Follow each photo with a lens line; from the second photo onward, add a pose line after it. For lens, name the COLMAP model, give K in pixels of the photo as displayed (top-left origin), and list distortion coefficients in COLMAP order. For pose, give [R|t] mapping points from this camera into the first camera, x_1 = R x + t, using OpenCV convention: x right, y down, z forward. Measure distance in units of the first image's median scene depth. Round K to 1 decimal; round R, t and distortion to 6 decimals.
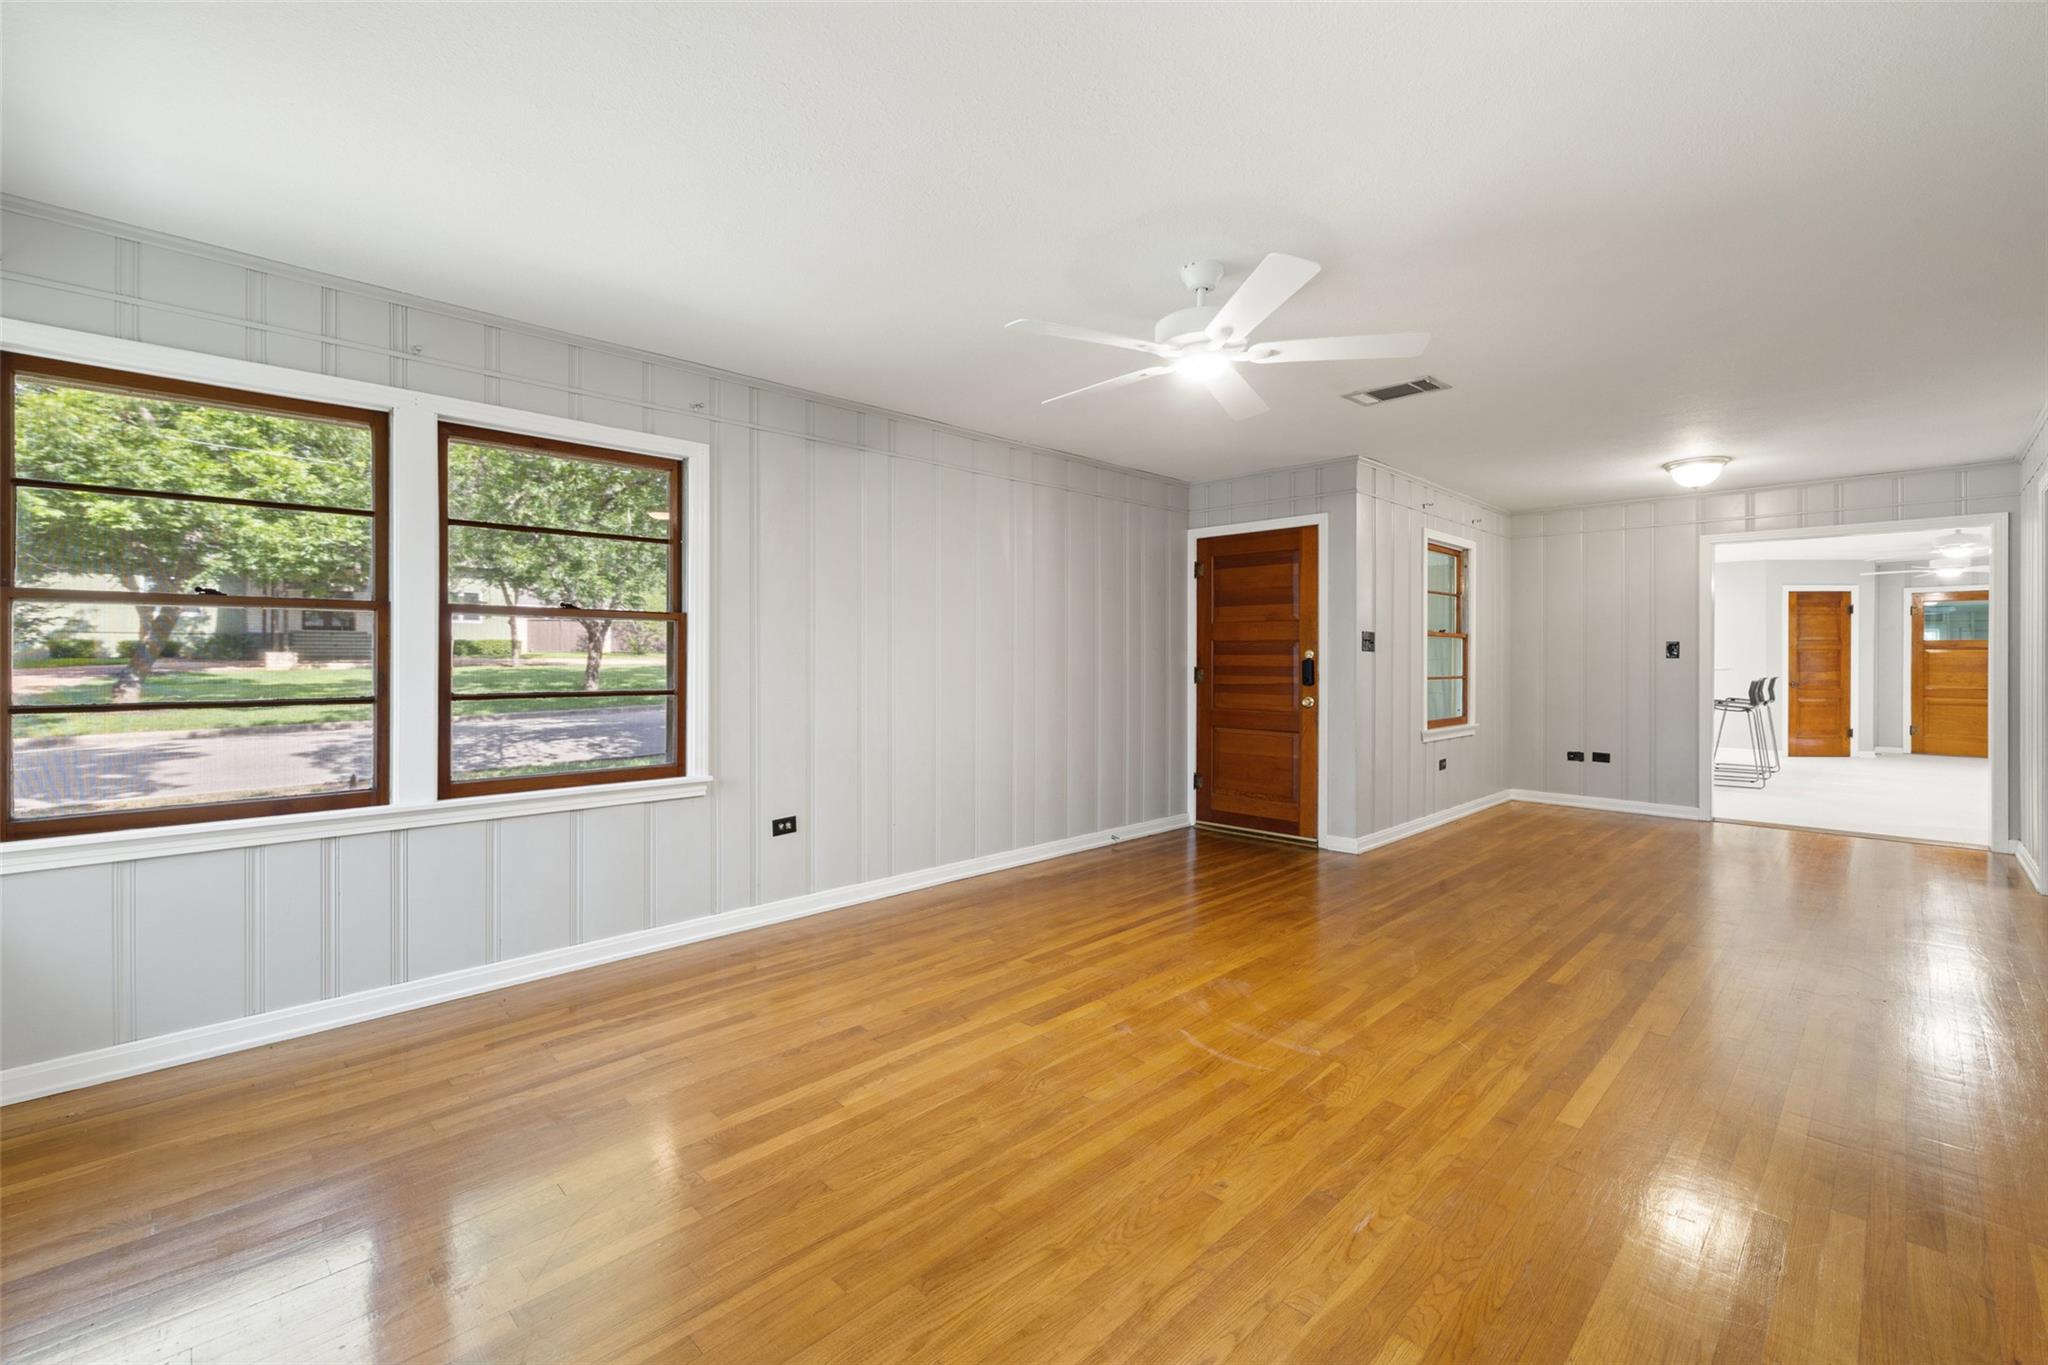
lens RADIAL K [[855.5, 0, 1022.6], [0, 855.5, 651.8], [0, 0, 1]] dist [-0.003289, -0.000344]
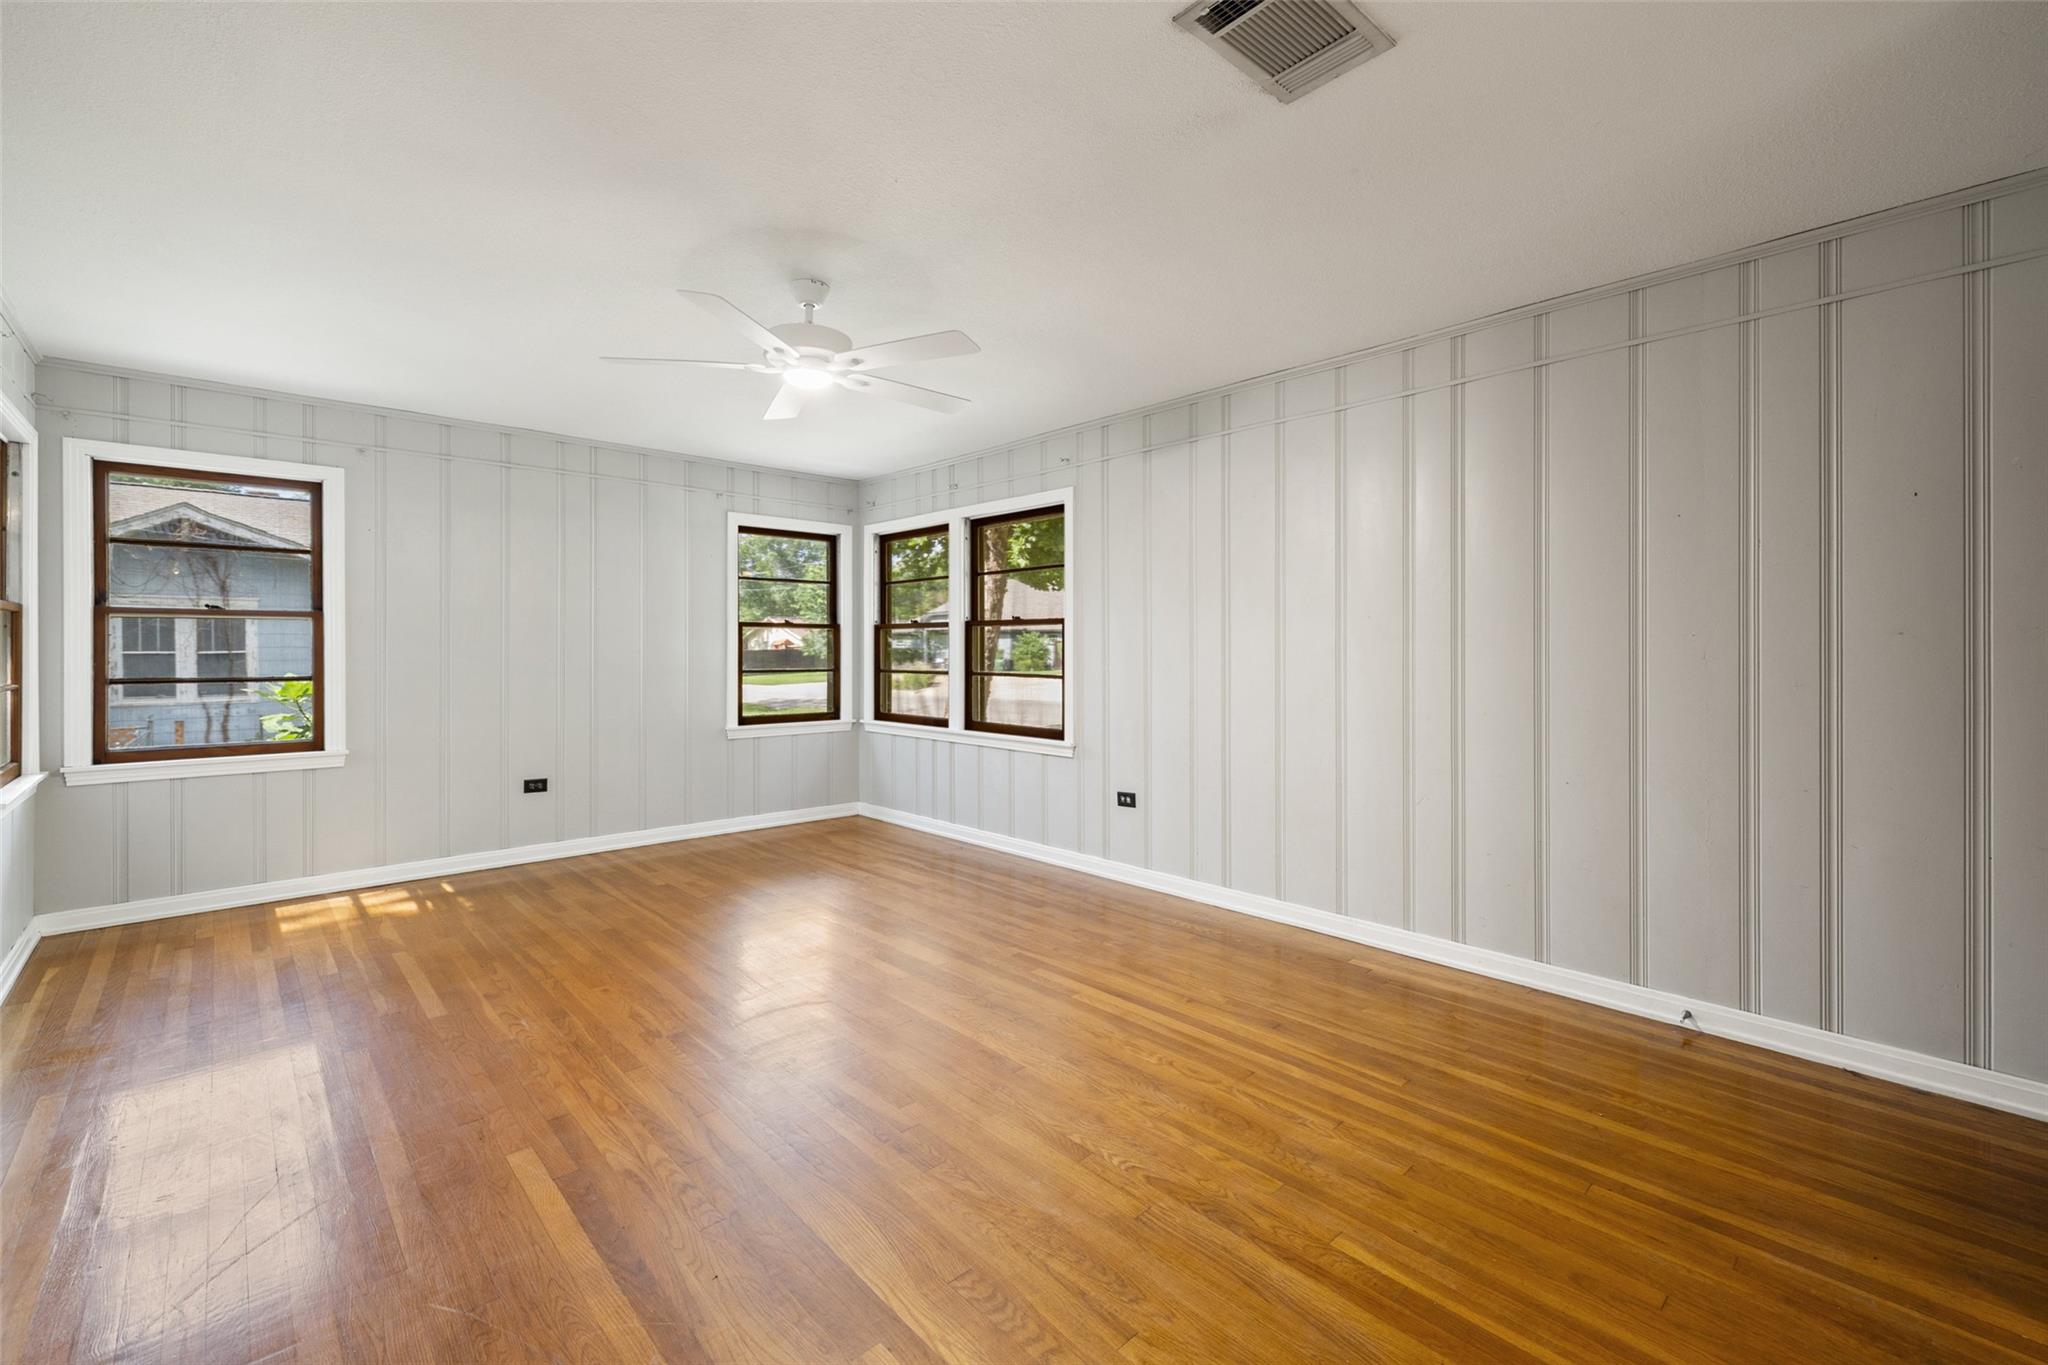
lens RADIAL K [[874.7, 0, 1012.1], [0, 874.7, 645.5], [0, 0, 1]] dist [-0.000013, -0.000484]
pose [[-0.036272, -0.007928, -0.999311, 0.986015], [0.004051, 0.999959, -0.008080, 0.008480], [0.999334, -0.004342, -0.036238, 0.986669]]
